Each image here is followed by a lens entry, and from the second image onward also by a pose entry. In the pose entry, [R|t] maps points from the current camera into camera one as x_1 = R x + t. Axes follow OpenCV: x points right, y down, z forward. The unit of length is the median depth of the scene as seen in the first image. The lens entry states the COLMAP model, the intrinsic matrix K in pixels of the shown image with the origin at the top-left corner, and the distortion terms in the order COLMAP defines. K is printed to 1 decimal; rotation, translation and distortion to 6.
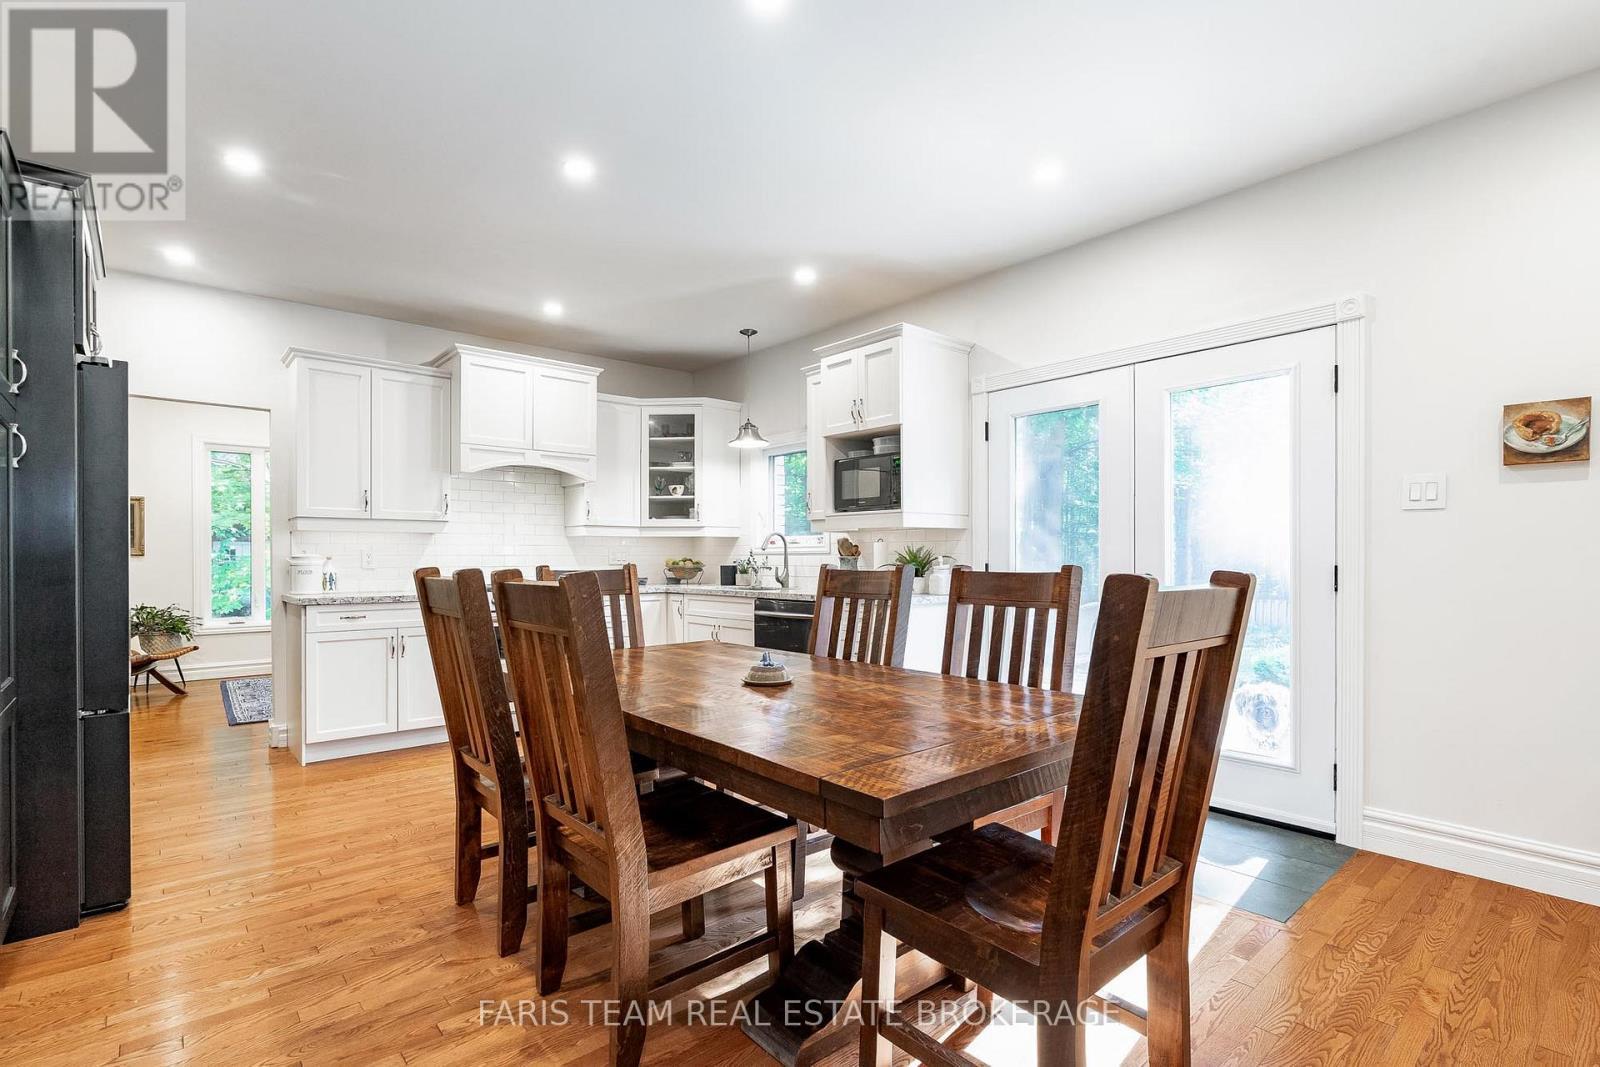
lens RADIAL K [[735.8, 0, 775.5], [0, 735.8, 539.1], [0, 0, 1]] dist [0.000256, 0.000064]
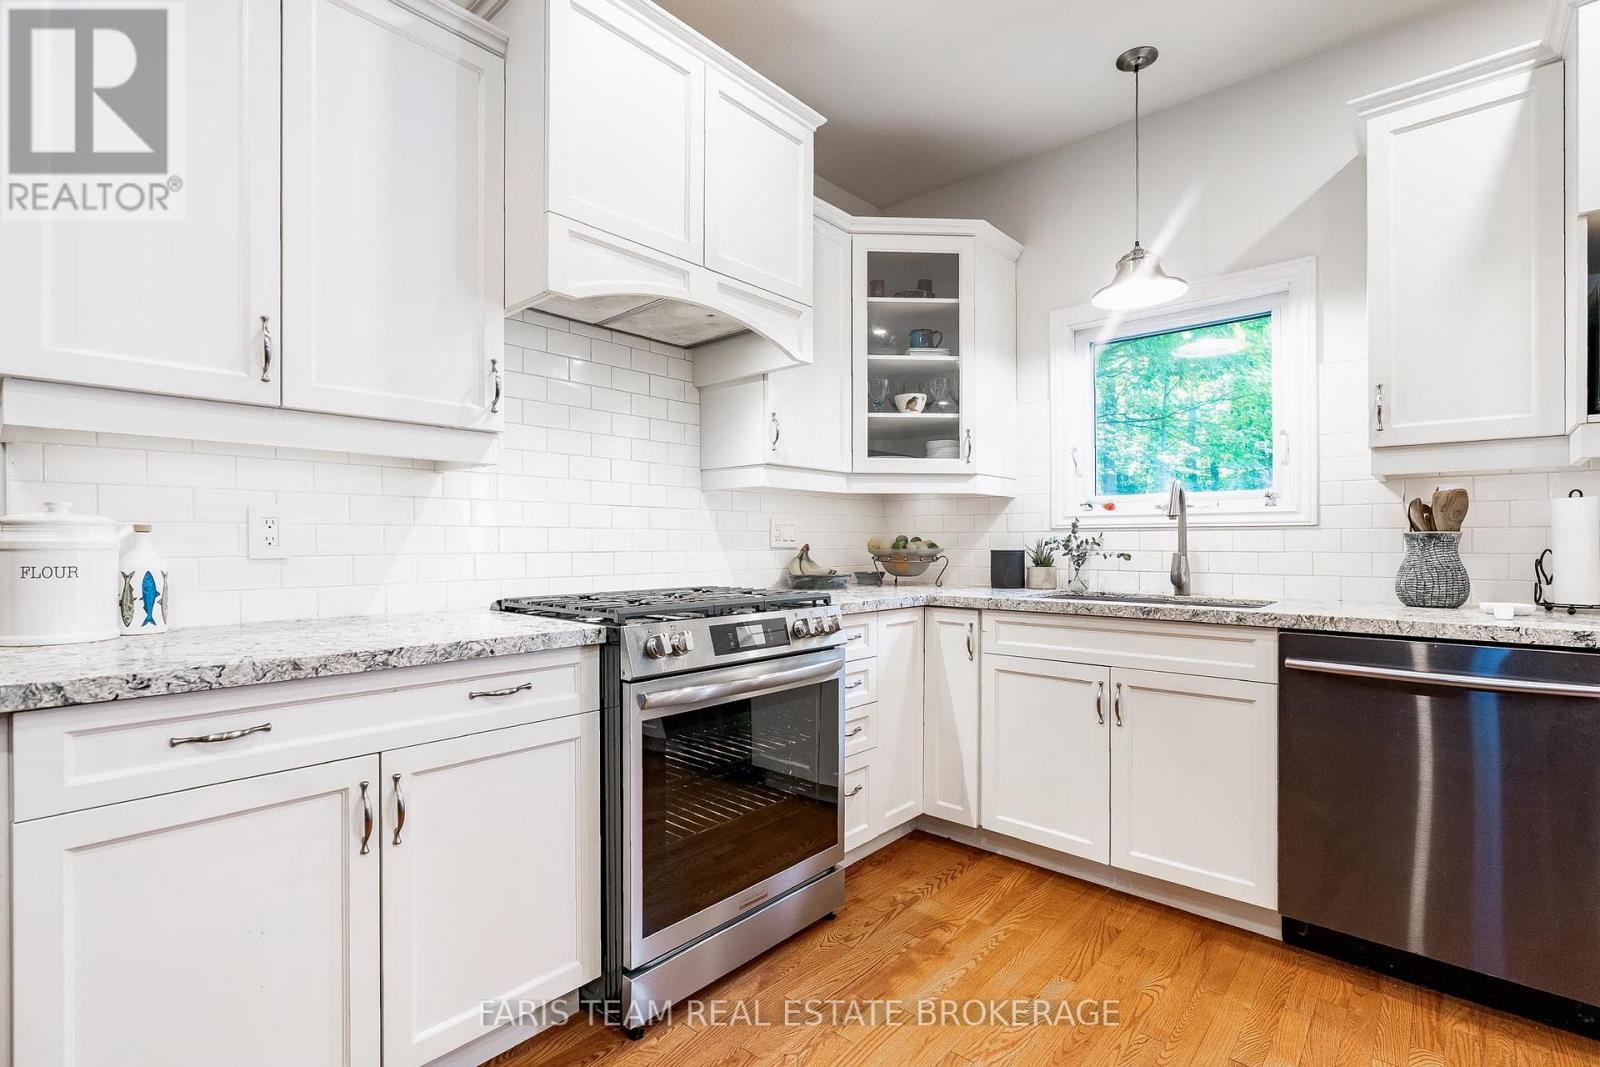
lens RADIAL K [[736.6, 0, 800.0], [0, 736.6, 533.5], [0, 0, 1]] dist [-0.005811, -0.000522]
pose [[0.989908, 0.004026, 0.141655, -0.291052], [-0.005808, 0.999909, 0.012170, 0.018492], [-0.141593, -0.012870, 0.989841, 0.509569]]
